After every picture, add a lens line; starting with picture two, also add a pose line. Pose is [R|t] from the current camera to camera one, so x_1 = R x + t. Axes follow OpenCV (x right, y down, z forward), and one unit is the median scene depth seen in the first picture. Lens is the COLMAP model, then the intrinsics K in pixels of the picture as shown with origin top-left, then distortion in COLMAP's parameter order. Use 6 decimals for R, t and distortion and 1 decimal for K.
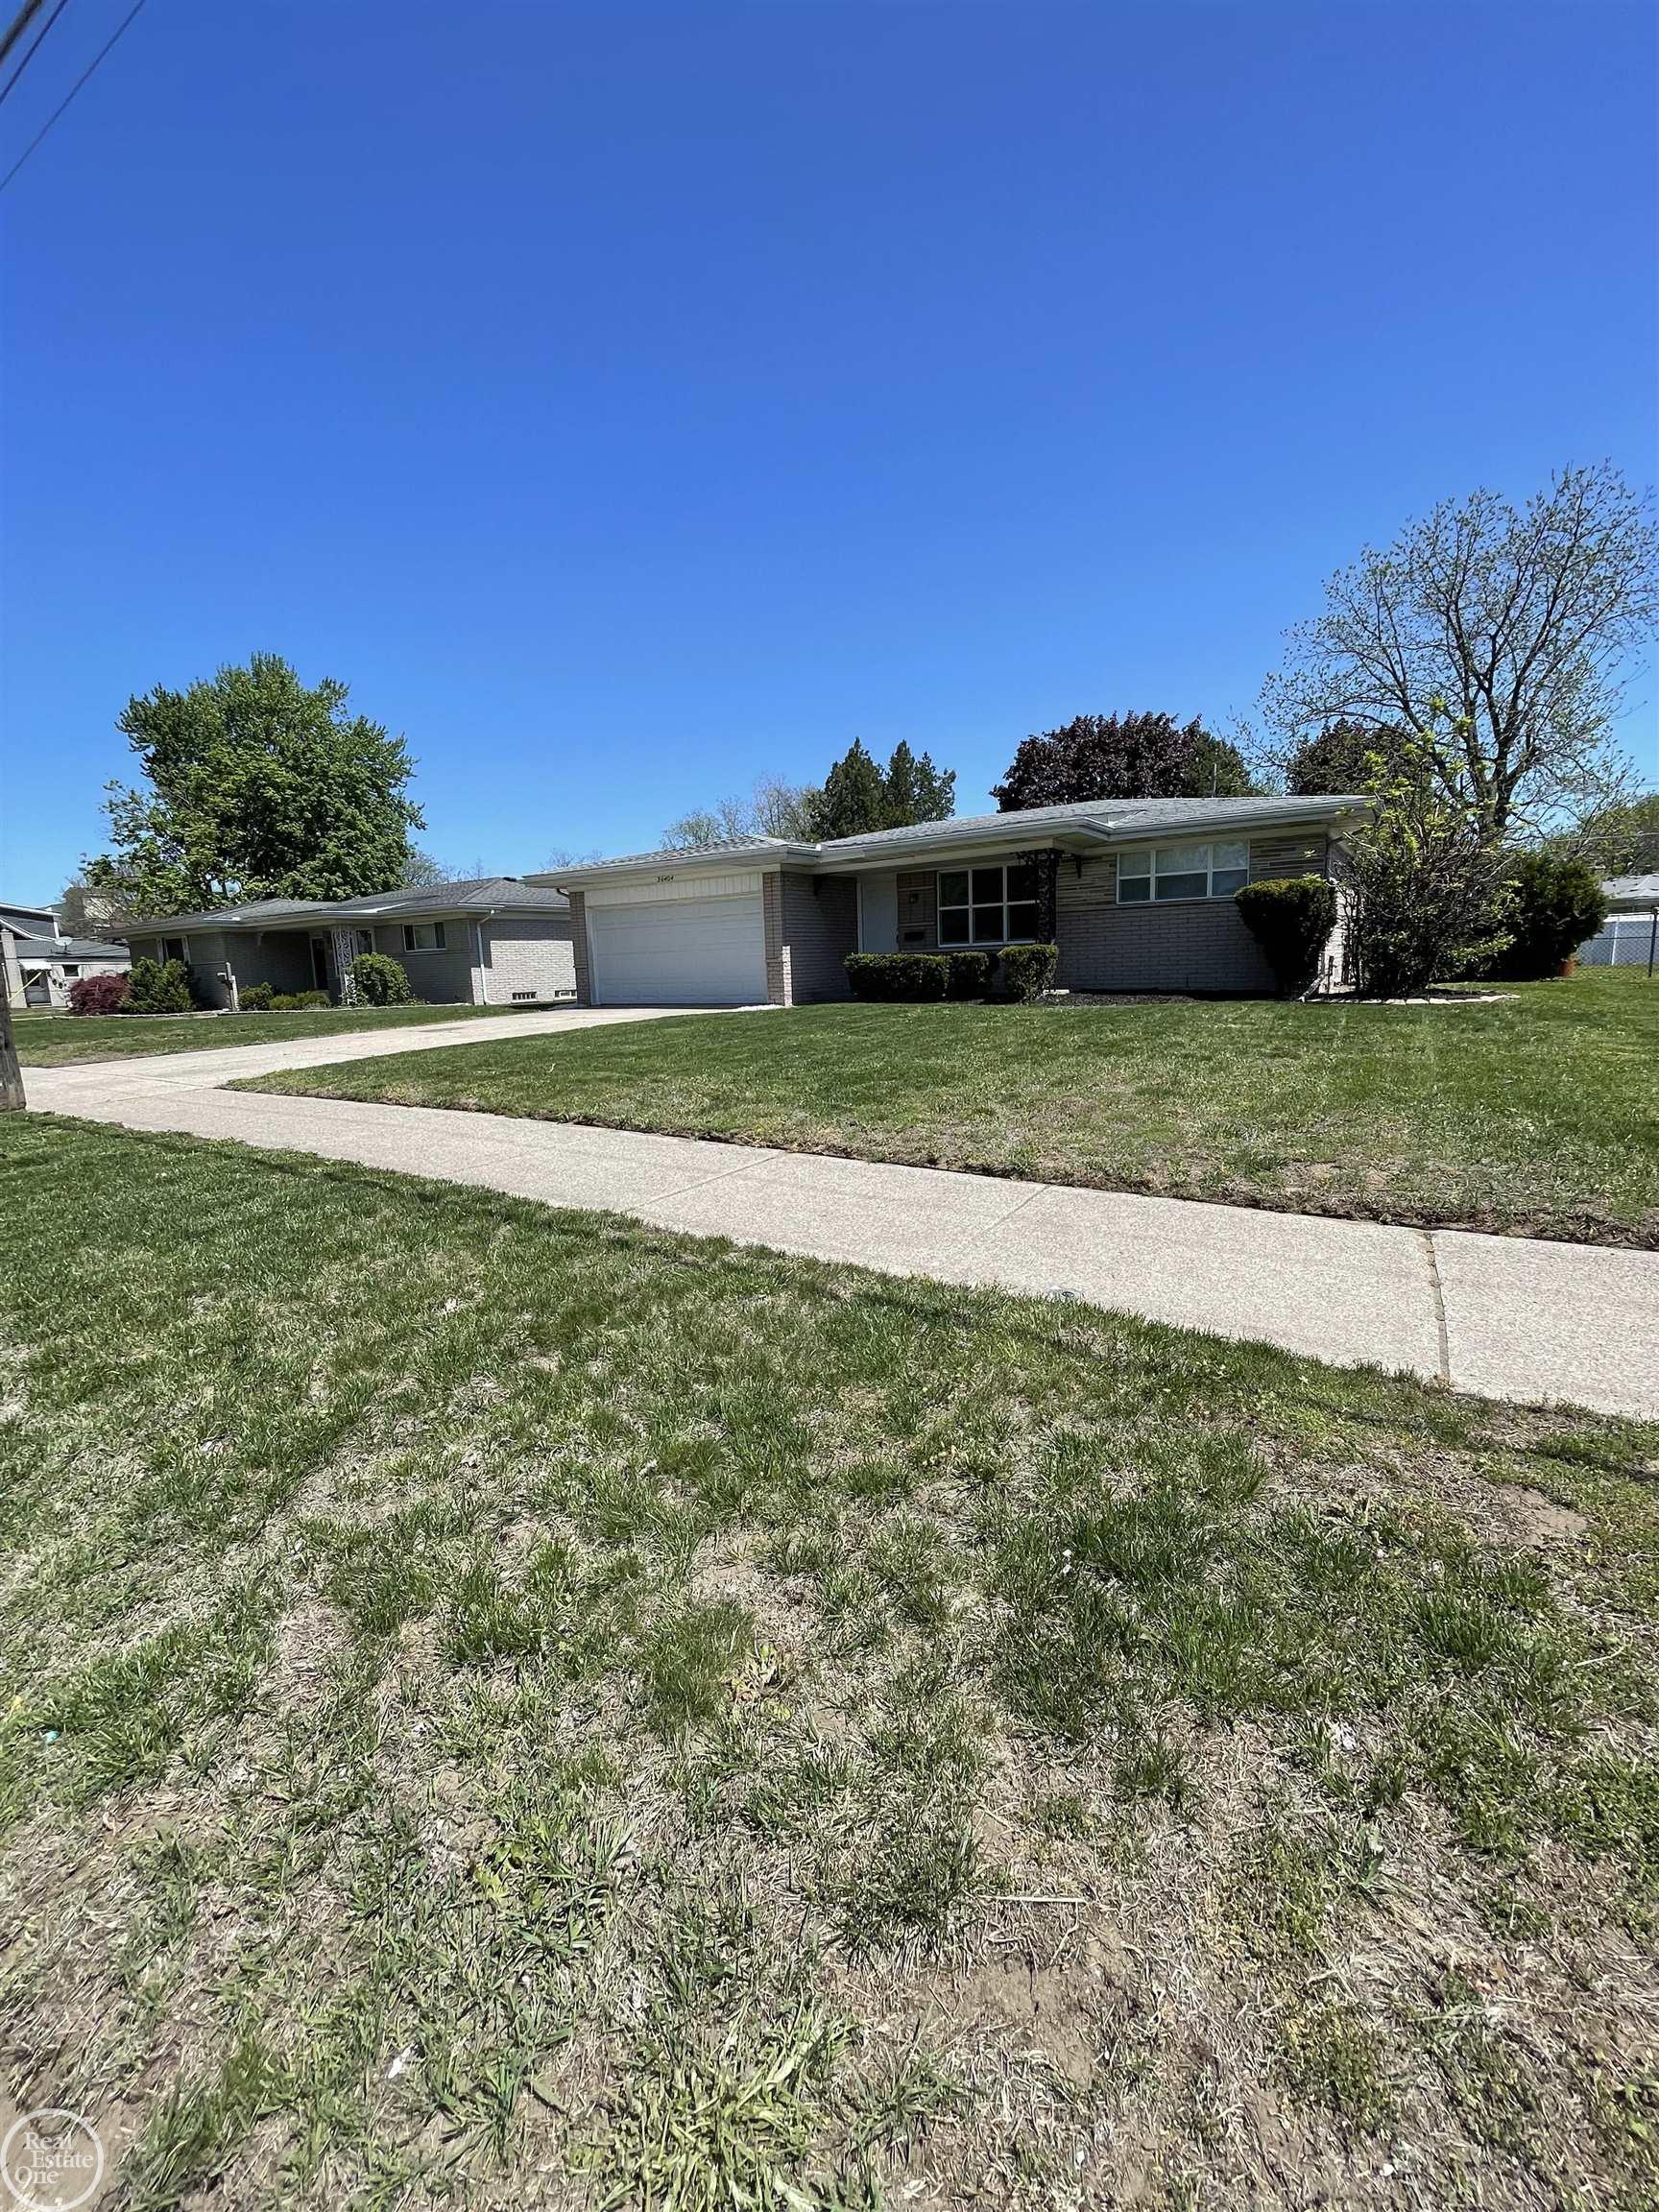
lens RADIAL K [[881.0, 0, 829.5], [0, 881.0, 1106.0], [0, 0, 1]] dist [0.002396, 0.000220]
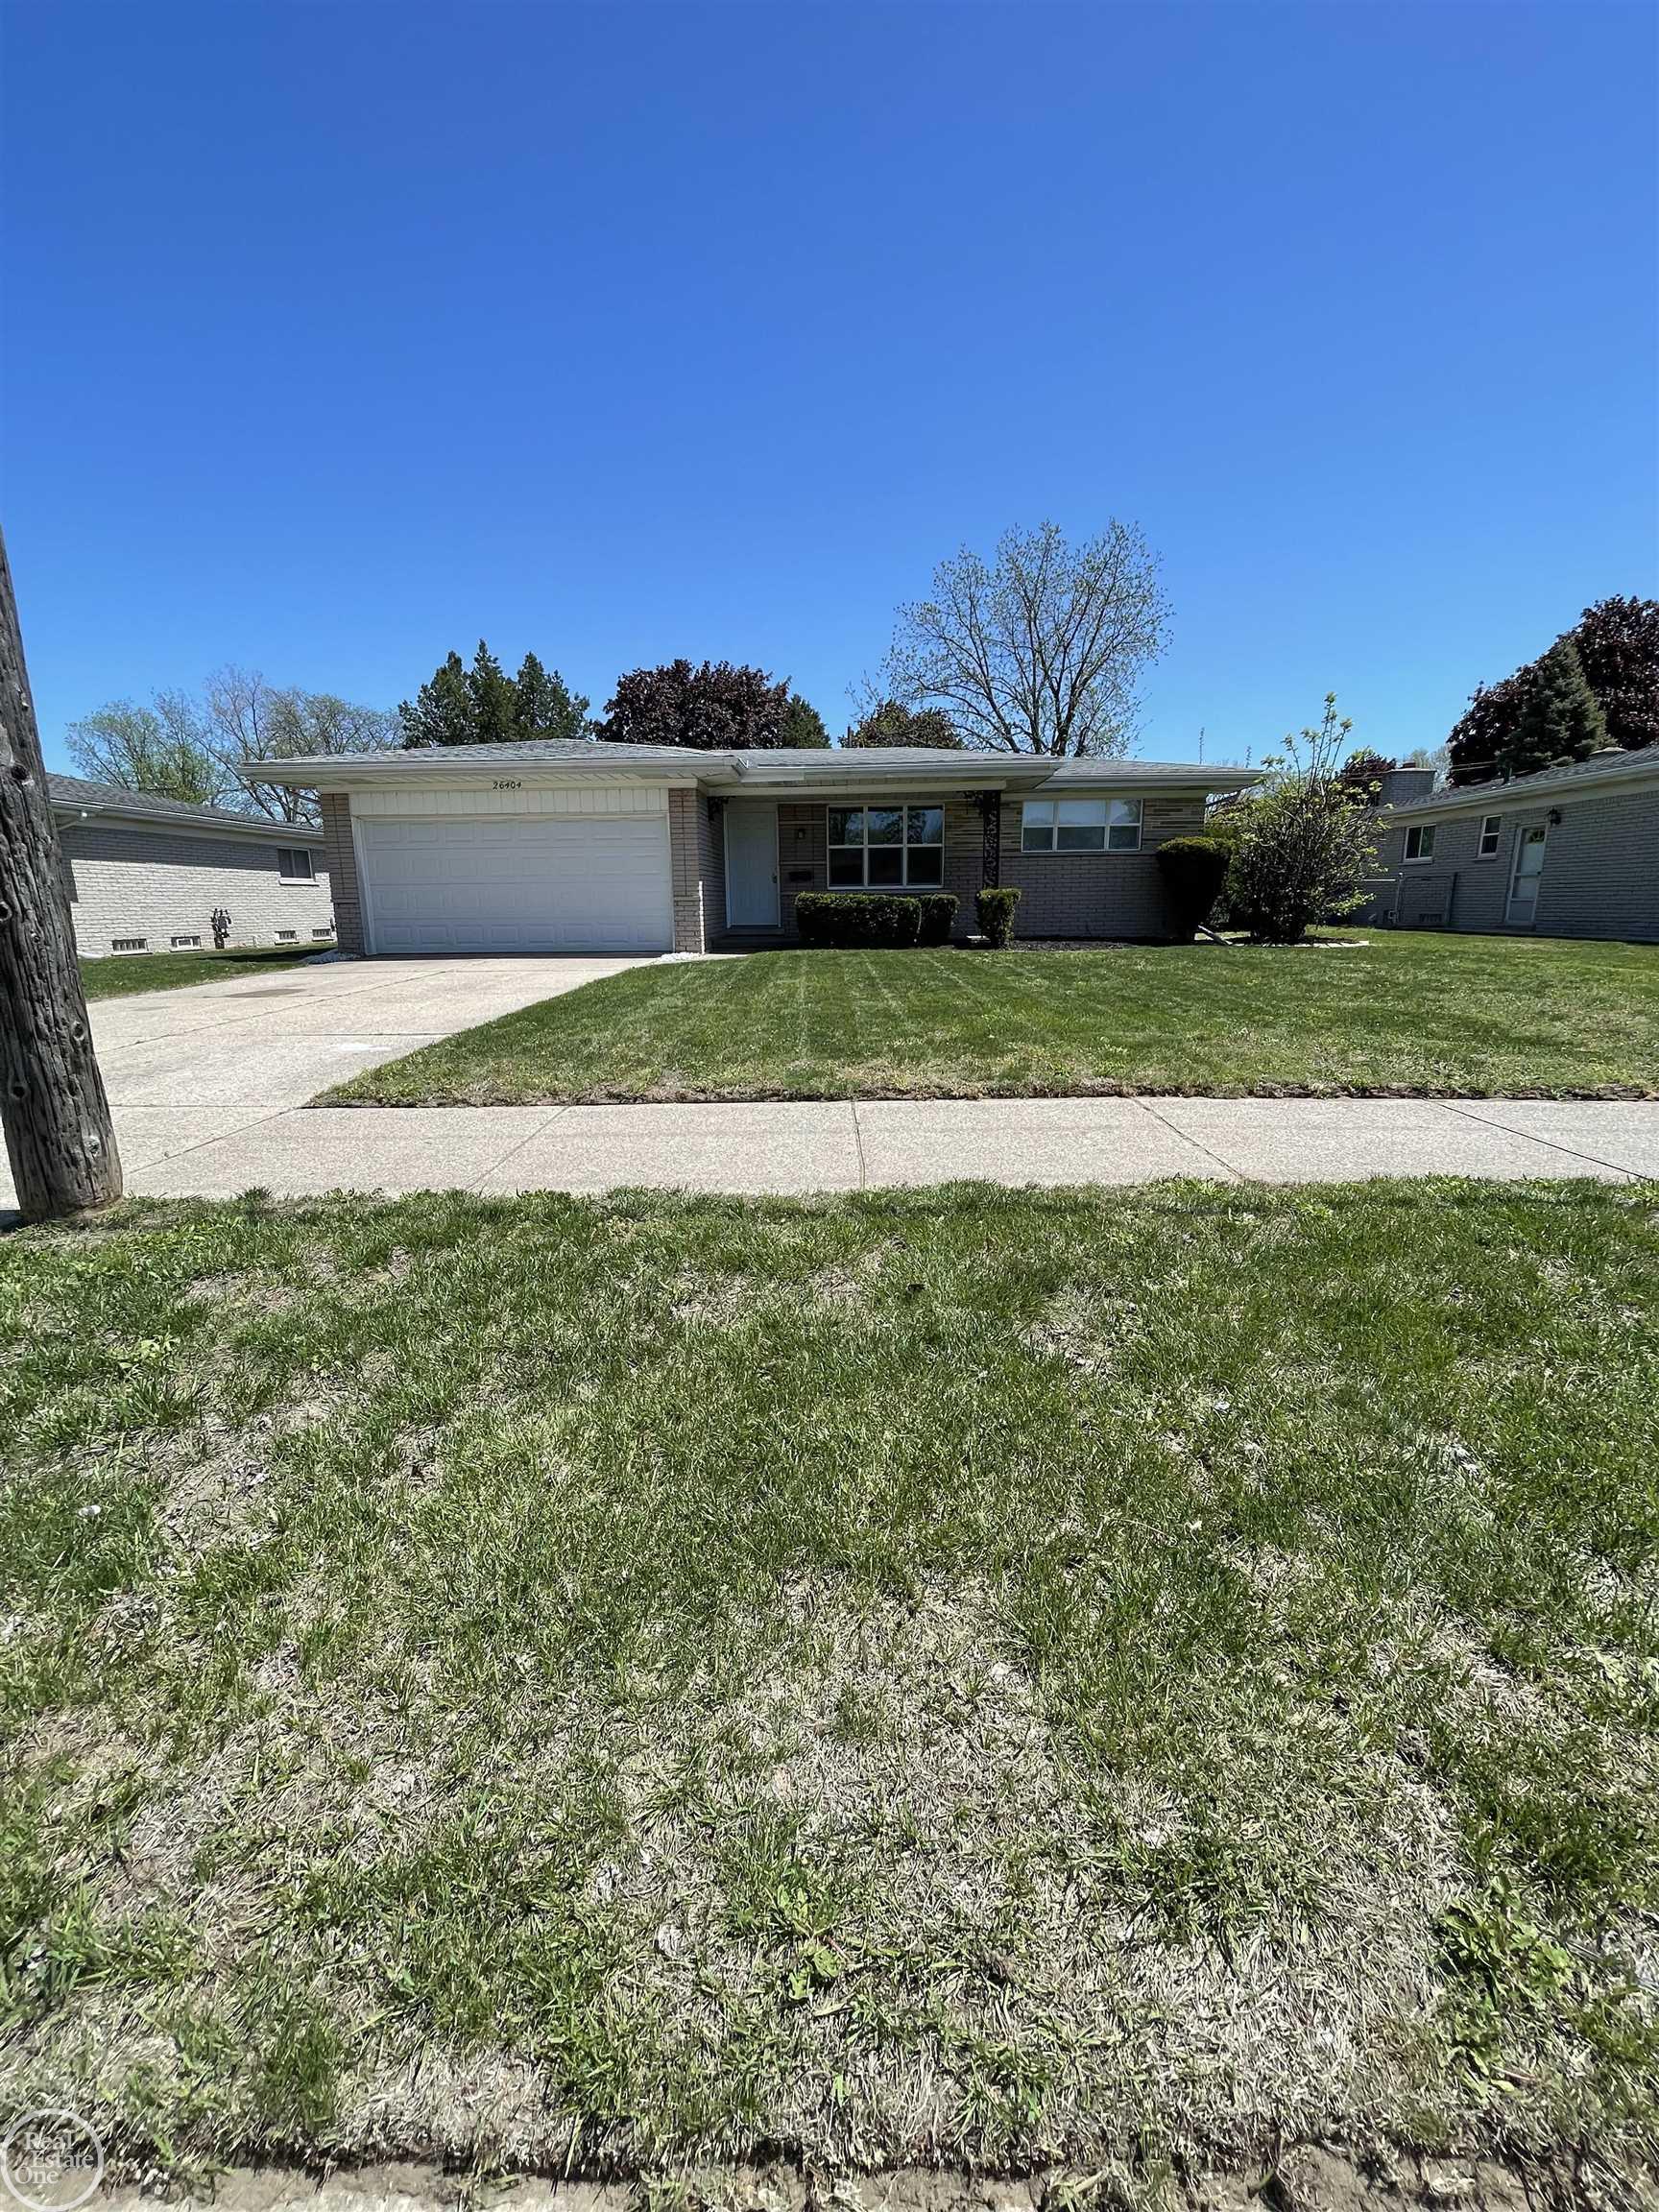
lens RADIAL K [[888.1, 0, 829.5], [0, 888.1, 1106.0], [0, 0, 1]] dist [-0.010018, -0.000099]
pose [[0.851562, -0.091734, 0.516166, -0.372317], [0.065810, 0.995489, 0.068348, -0.018729], [-0.520107, -0.024233, 0.853757, 0.205987]]
